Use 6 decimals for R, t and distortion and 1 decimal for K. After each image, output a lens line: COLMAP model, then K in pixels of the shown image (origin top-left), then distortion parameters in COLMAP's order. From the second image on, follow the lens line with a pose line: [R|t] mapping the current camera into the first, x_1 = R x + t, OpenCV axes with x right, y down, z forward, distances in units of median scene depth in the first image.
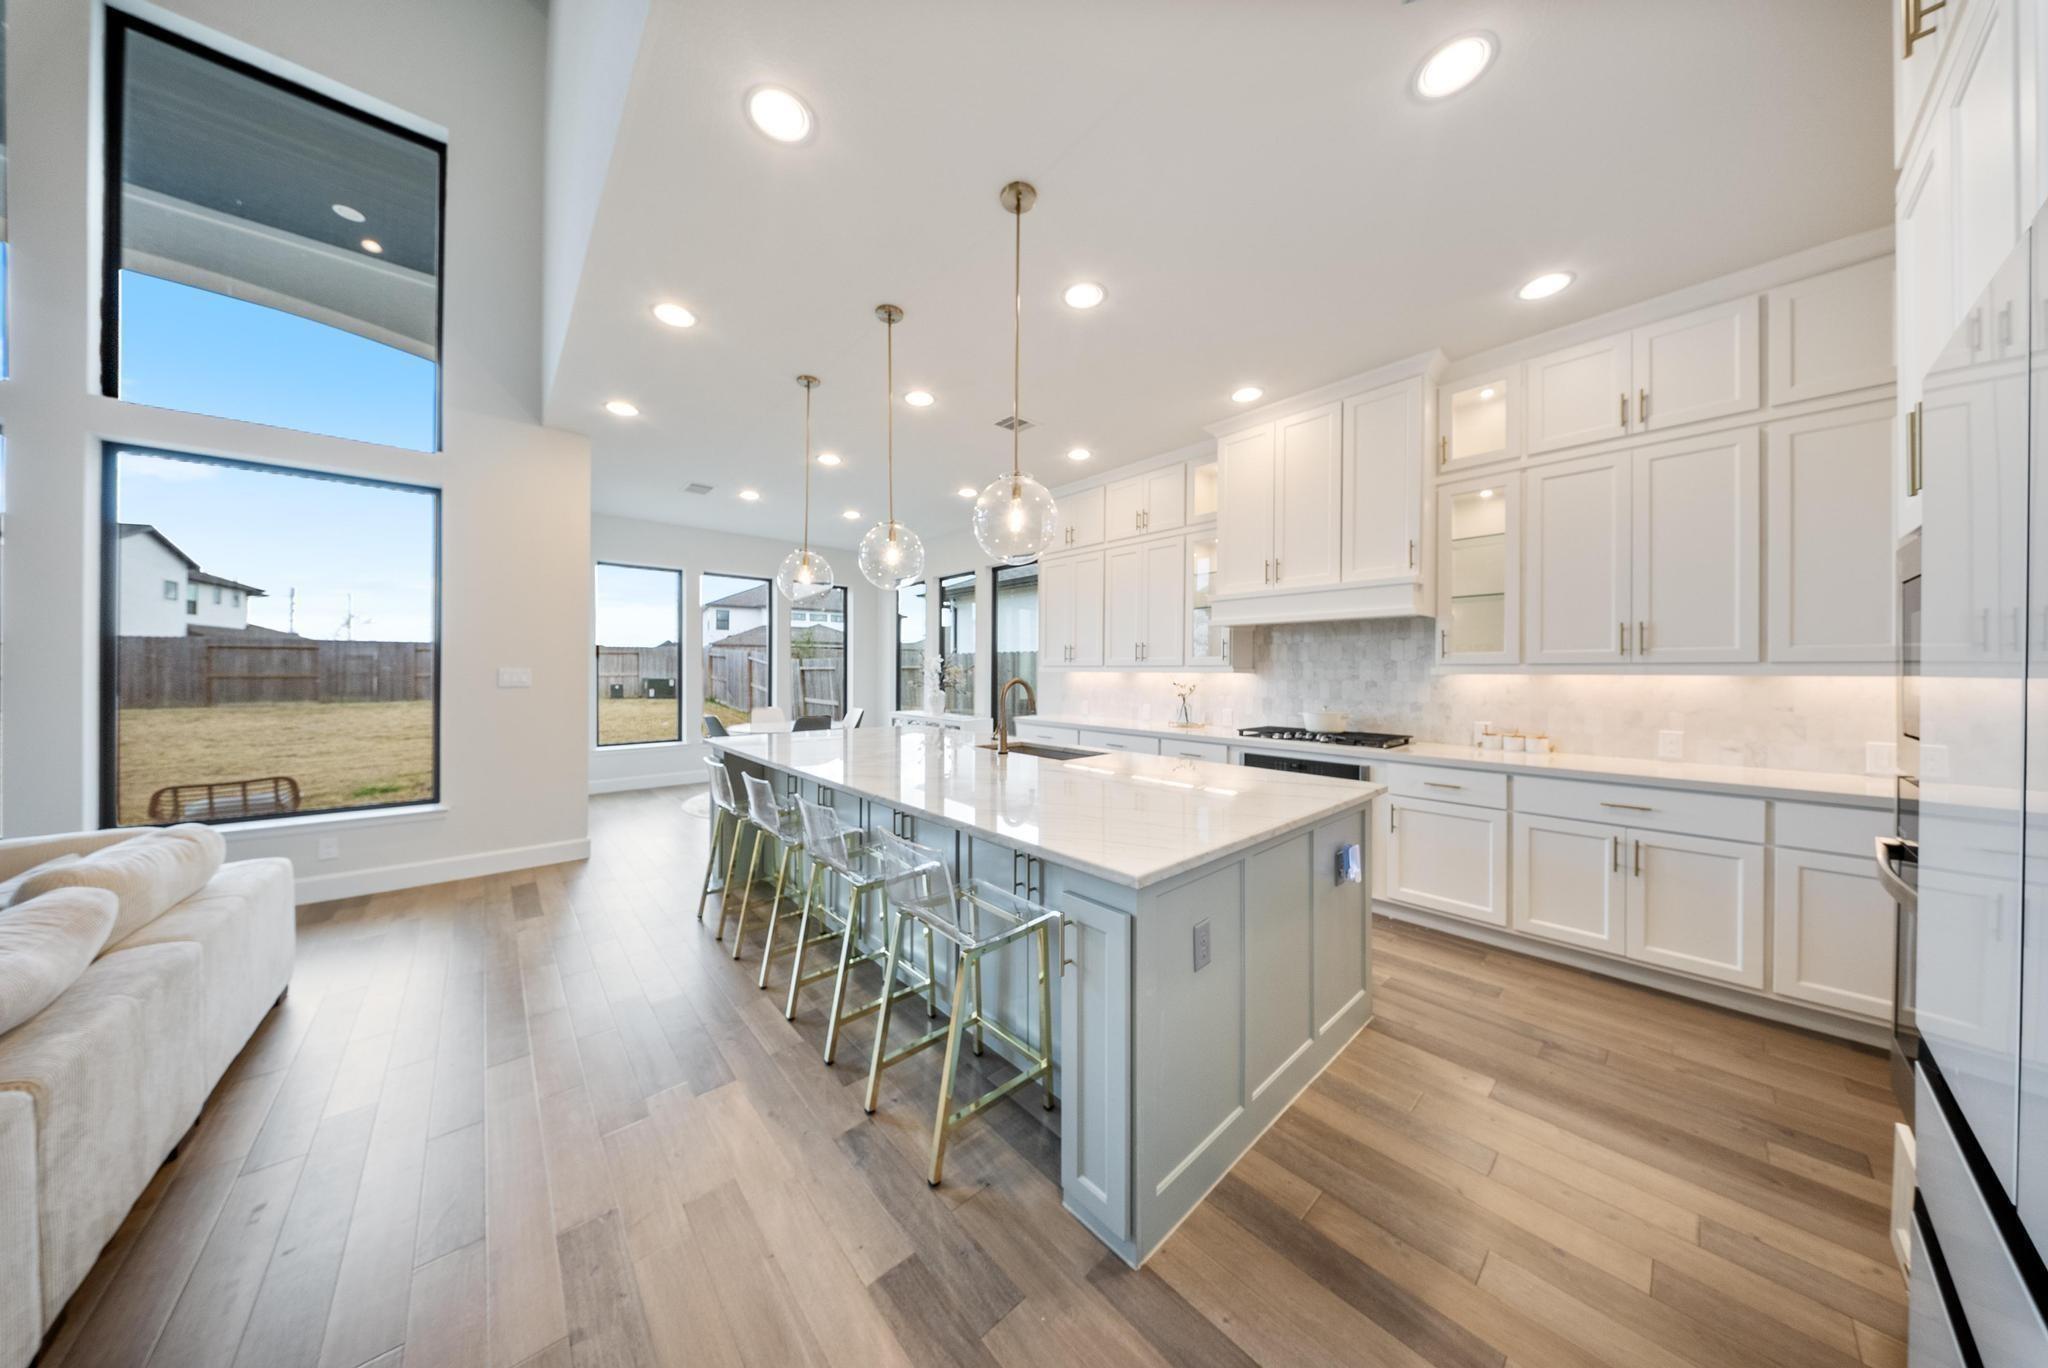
lens RADIAL K [[612.7, 0, 1022.3], [0, 612.7, 676.1], [0, 0, 1]] dist [-0.005951, -0.000913]
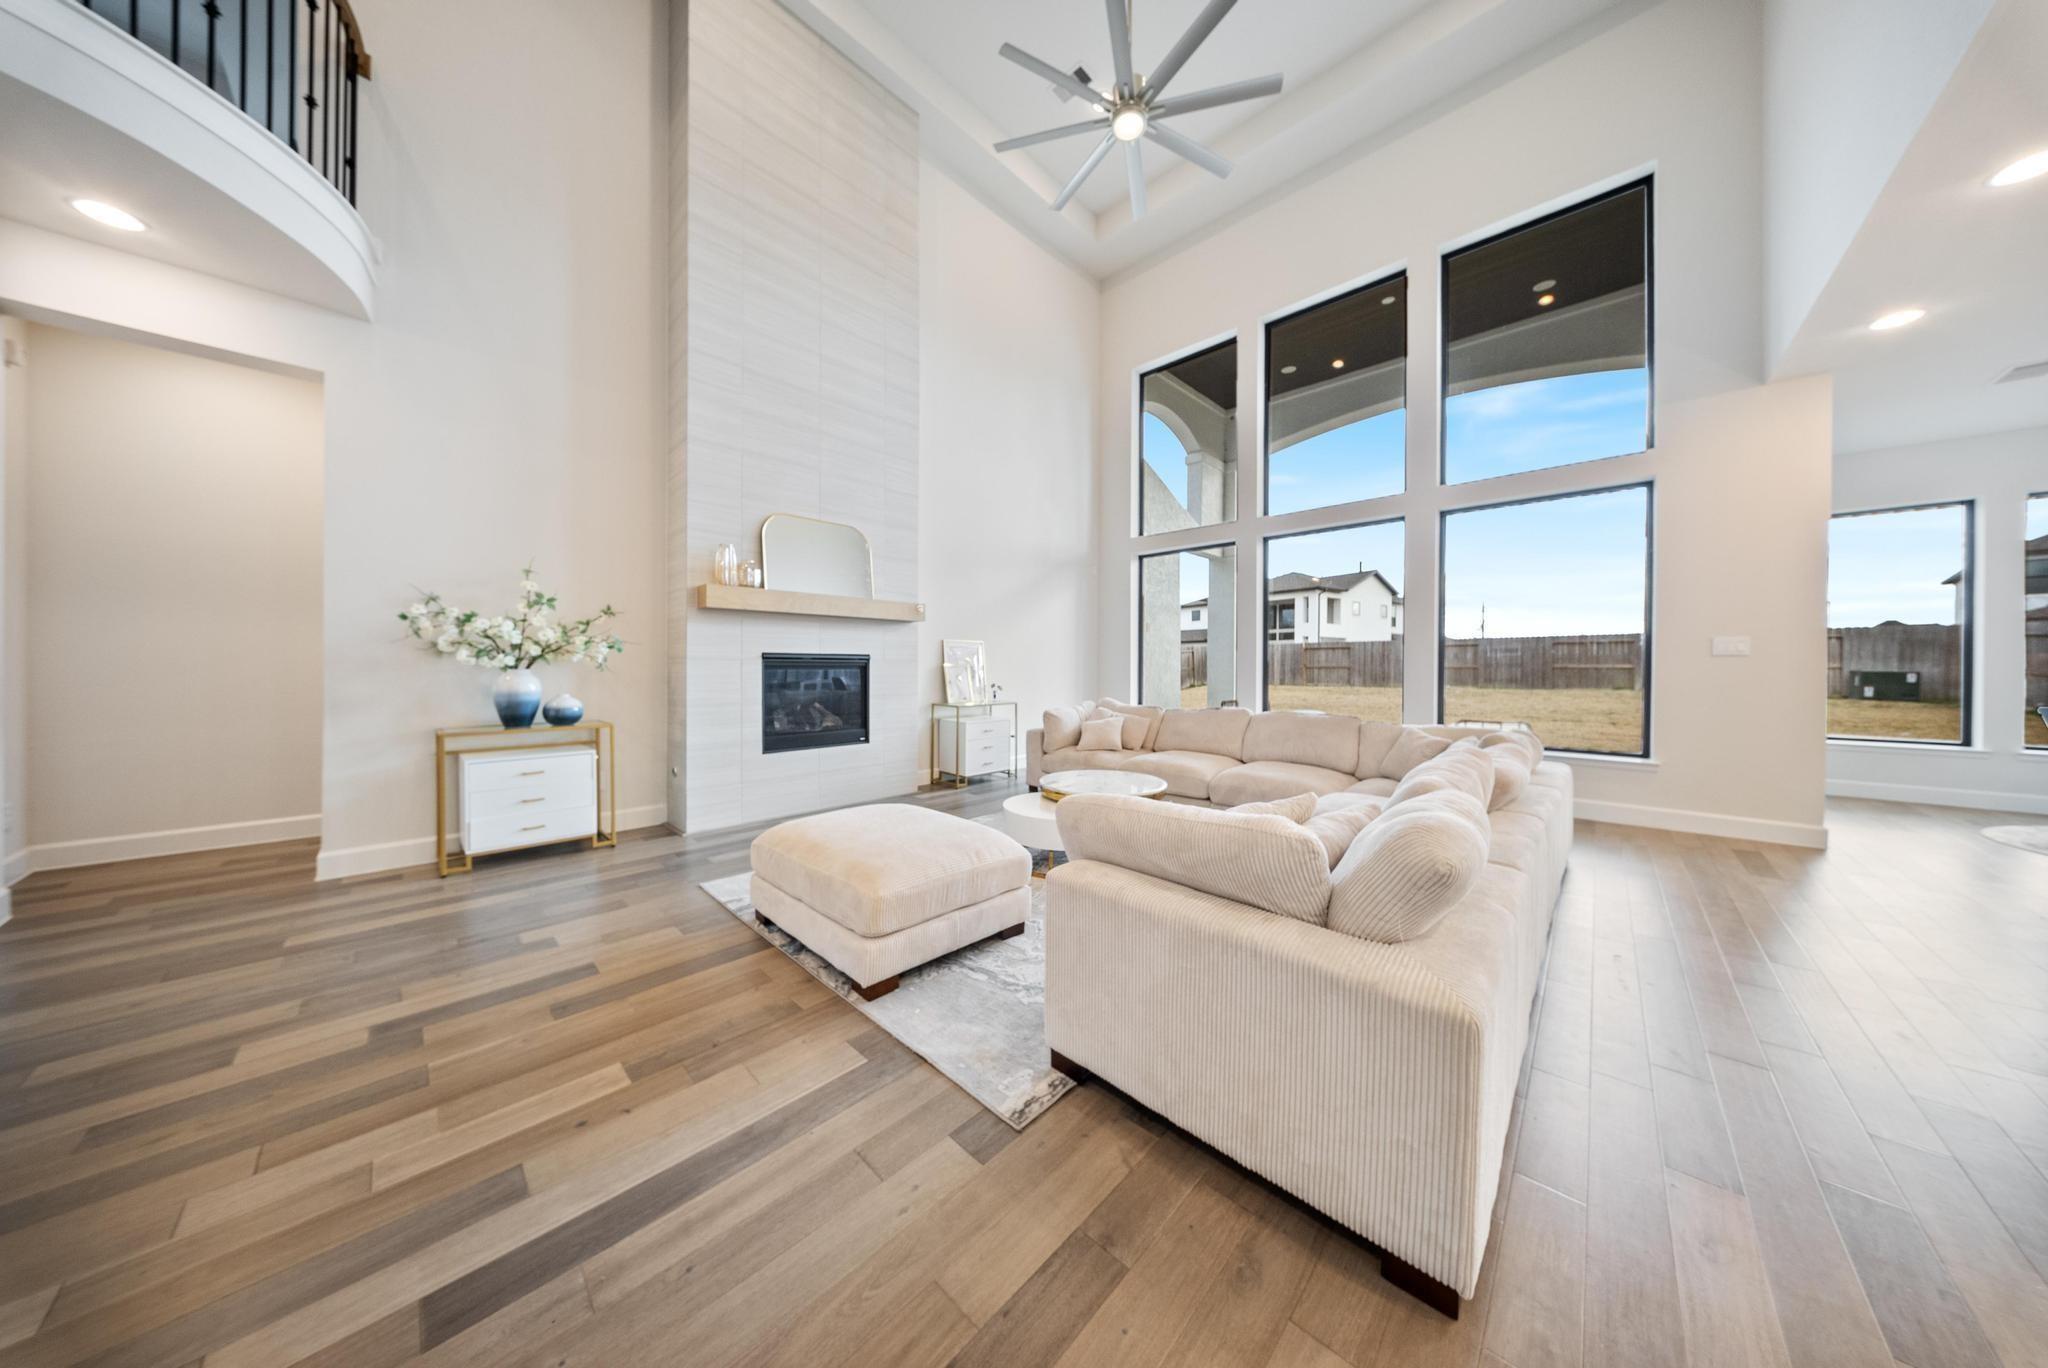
lens RADIAL K [[602.0, 0, 999.9], [0, 602.0, 674.2], [0, 0, 1]] dist [-0.010176, -0.000067]
pose [[0.064270, 0.010564, -0.997877, 0.059210], [-0.010309, 0.999898, 0.009922, 0.046173], [0.997879, 0.009649, 0.064372, -0.242362]]
